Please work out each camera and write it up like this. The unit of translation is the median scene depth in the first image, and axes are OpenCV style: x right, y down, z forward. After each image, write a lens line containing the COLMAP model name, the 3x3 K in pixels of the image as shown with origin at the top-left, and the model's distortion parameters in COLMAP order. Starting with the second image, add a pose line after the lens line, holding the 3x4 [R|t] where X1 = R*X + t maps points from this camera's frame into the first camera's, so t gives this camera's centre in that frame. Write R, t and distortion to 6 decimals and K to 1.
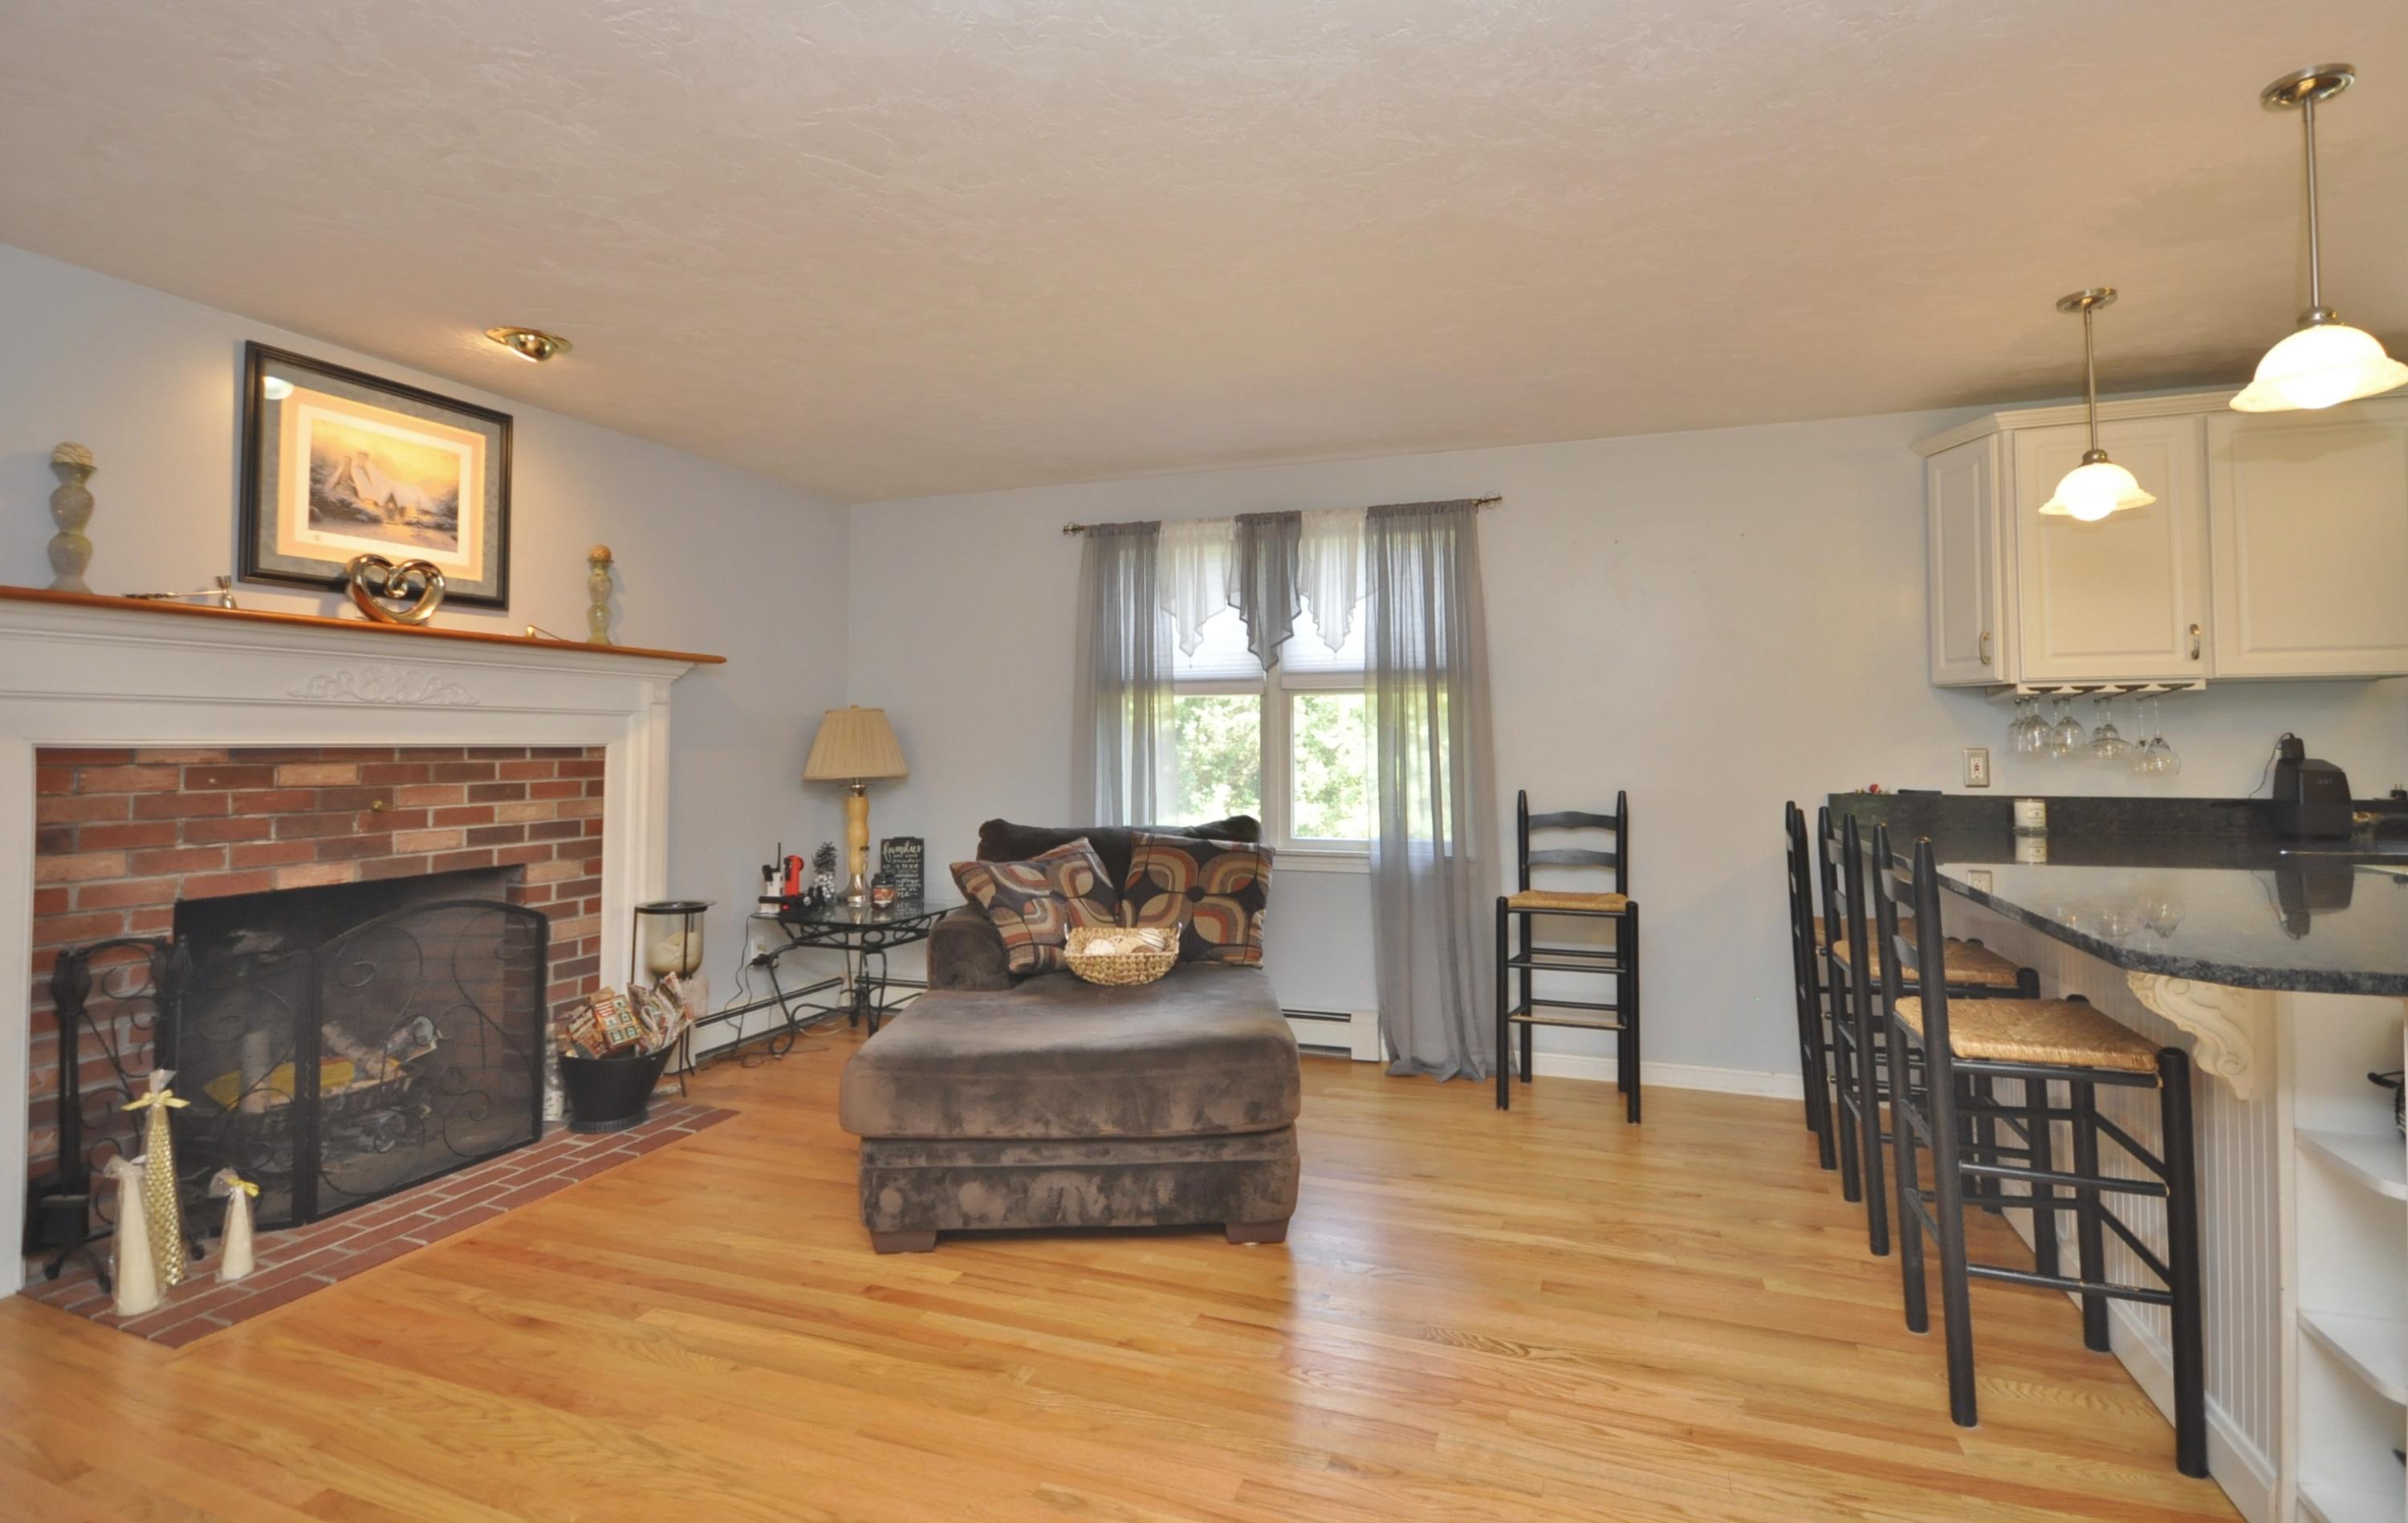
lens RADIAL K [[1115.6, 0, 1249.5], [0, 1115.6, 704.2], [0, 0, 1]] dist [0.003178, -0.009464]
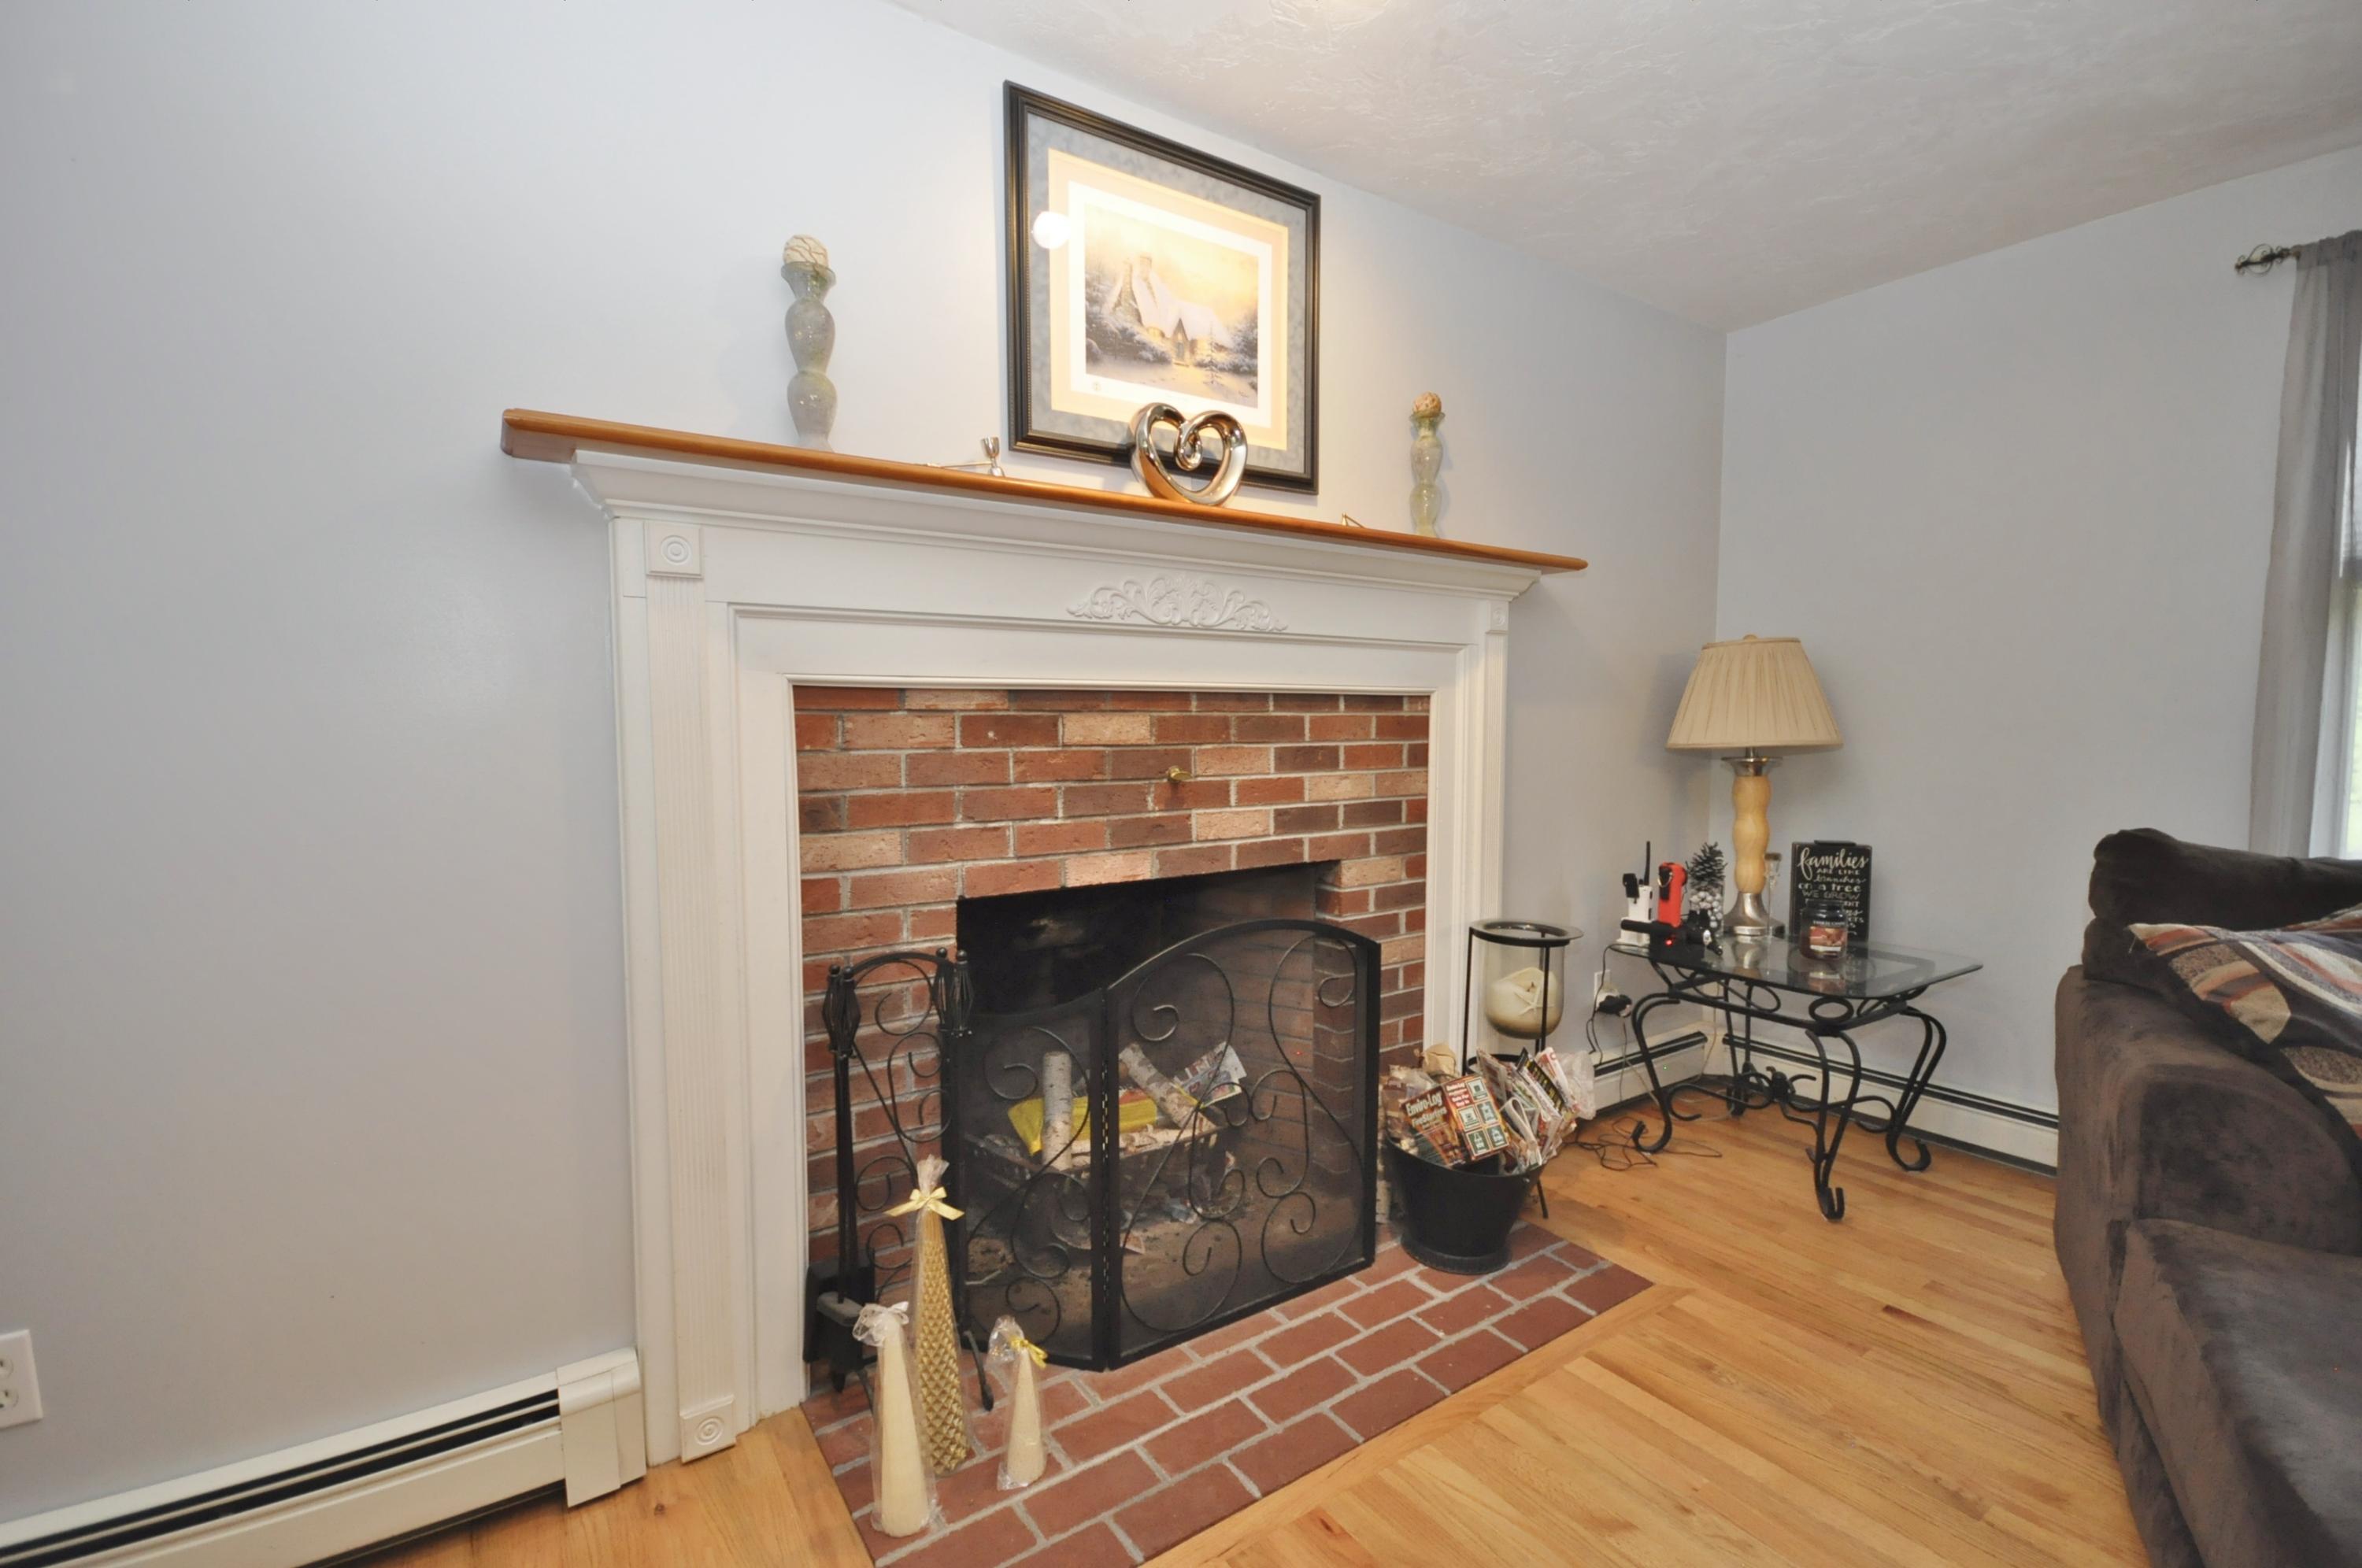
lens RADIAL K [[1043.1, 0, 1176.1], [0, 1043.1, 790.7], [0, 0, 1]] dist [-0.001310, -0.002171]
pose [[0.799269, 0.040714, -0.599592, -0.366032], [0.022400, 0.994991, 0.097422, 0.035428], [0.600555, -0.091297, 0.794354, 0.450586]]
